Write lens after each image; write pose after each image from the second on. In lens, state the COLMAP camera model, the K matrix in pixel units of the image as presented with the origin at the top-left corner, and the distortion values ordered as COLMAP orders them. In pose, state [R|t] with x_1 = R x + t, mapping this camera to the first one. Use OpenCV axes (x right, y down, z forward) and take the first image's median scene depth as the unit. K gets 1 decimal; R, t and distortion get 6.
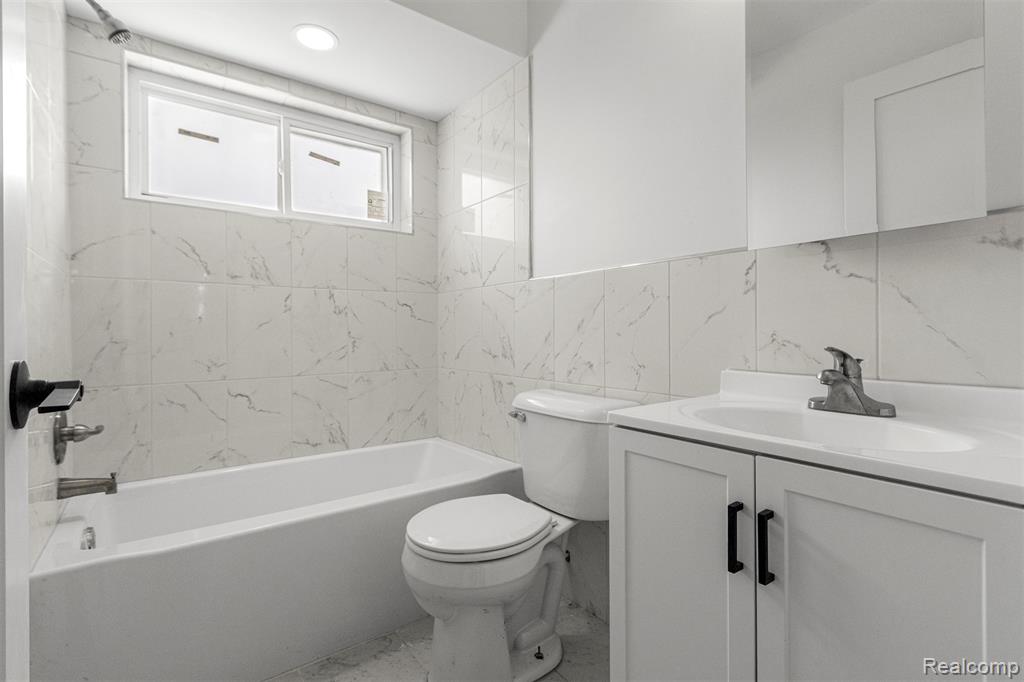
lens RADIAL K [[487.5, 0, 500.7], [0, 487.5, 329.8], [0, 0, 1]] dist [0.017250, -0.003789]
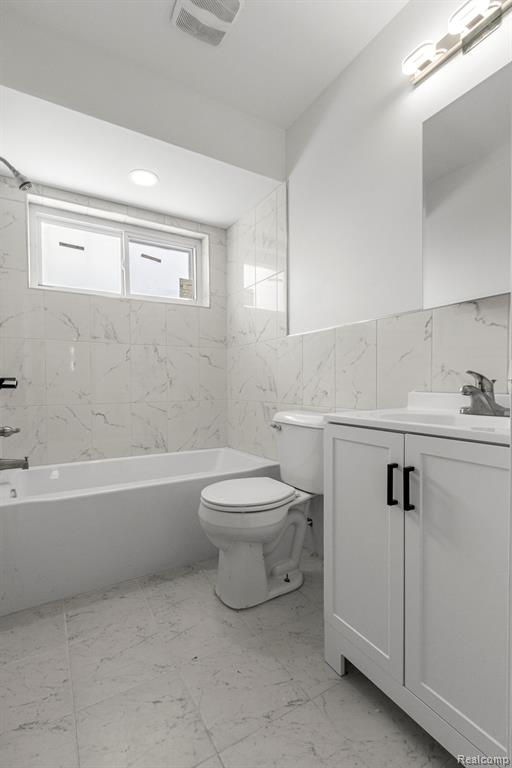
lens RADIAL K [[365.6, 0, 244.7], [0, 365.6, 391.0], [0, 0, 1]] dist [0.017250, -0.003789]
pose [[0.994255, 0.000817, -0.107037, 0.059515], [0.001621, 0.999741, 0.022686, 0.041537], [0.107028, -0.022729, 0.993996, -0.121070]]
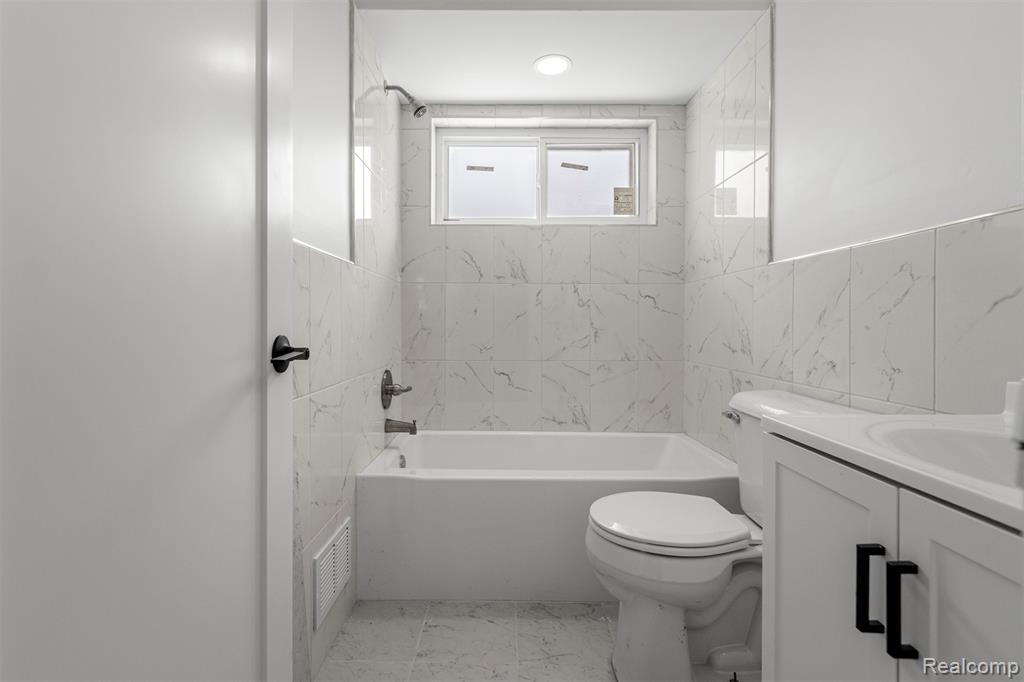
lens RADIAL K [[487.5, 0, 495.5], [0, 487.5, 324.1], [0, 0, 1]] dist [0.017250, -0.003789]
pose [[0.799532, 0.008206, -0.600568, 0.227688], [-0.005919, 0.999966, 0.005783, 0.002529], [0.600595, -0.001069, 0.799553, 0.011521]]
